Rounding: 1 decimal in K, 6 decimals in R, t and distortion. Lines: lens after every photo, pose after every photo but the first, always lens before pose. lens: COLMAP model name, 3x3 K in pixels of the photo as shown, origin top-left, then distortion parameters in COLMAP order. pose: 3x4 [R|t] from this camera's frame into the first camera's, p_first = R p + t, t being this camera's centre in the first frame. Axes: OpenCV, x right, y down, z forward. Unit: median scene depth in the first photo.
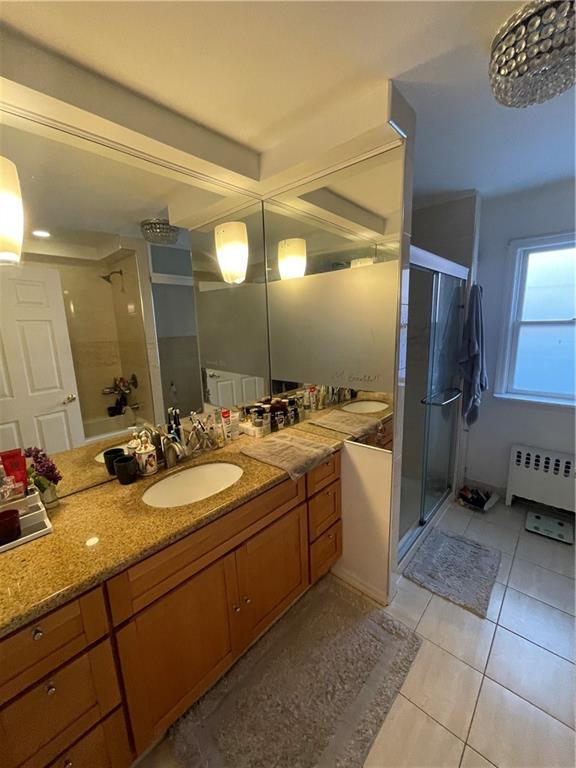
lens RADIAL K [[311.3, 0, 293.0], [0, 311.3, 382.6], [0, 0, 1]] dist [-0.004052, 0.000932]
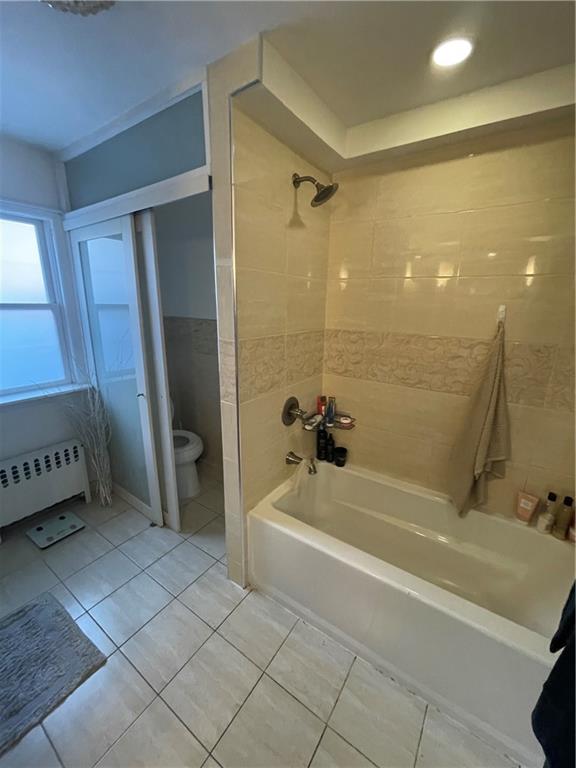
lens RADIAL K [[311.3, 0, 291.9], [0, 311.3, 382.4], [0, 0, 1]] dist [-0.004052, 0.000932]
pose [[-0.141429, -0.224616, 0.964129, -0.079854], [0.169761, 0.953989, 0.247156, -0.067912], [-0.975284, 0.198627, -0.096791, 0.343578]]
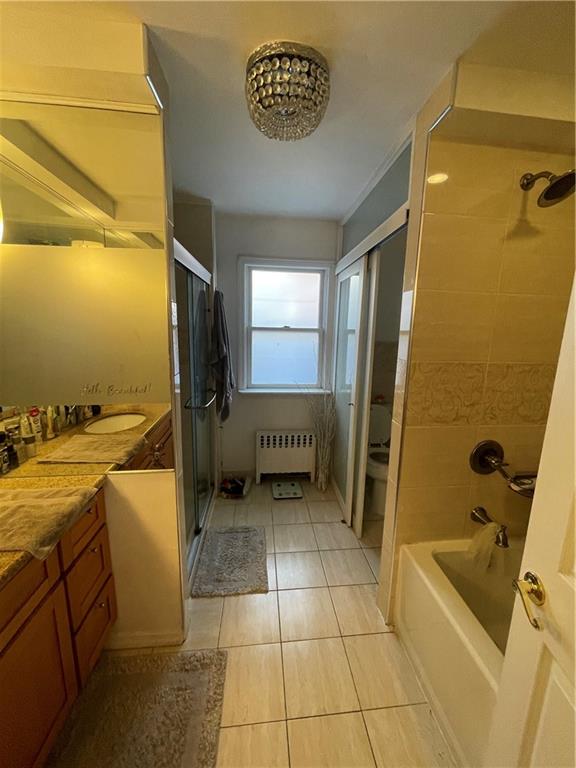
lens RADIAL K [[311.3, 0, 291.9], [0, 311.3, 381.7], [0, 0, 1]] dist [-0.004052, 0.000932]
pose [[0.670644, -0.090848, 0.736195, -0.061689], [0.099897, 0.994492, 0.031720, -0.013219], [-0.735022, 0.052271, 0.676025, 0.113495]]
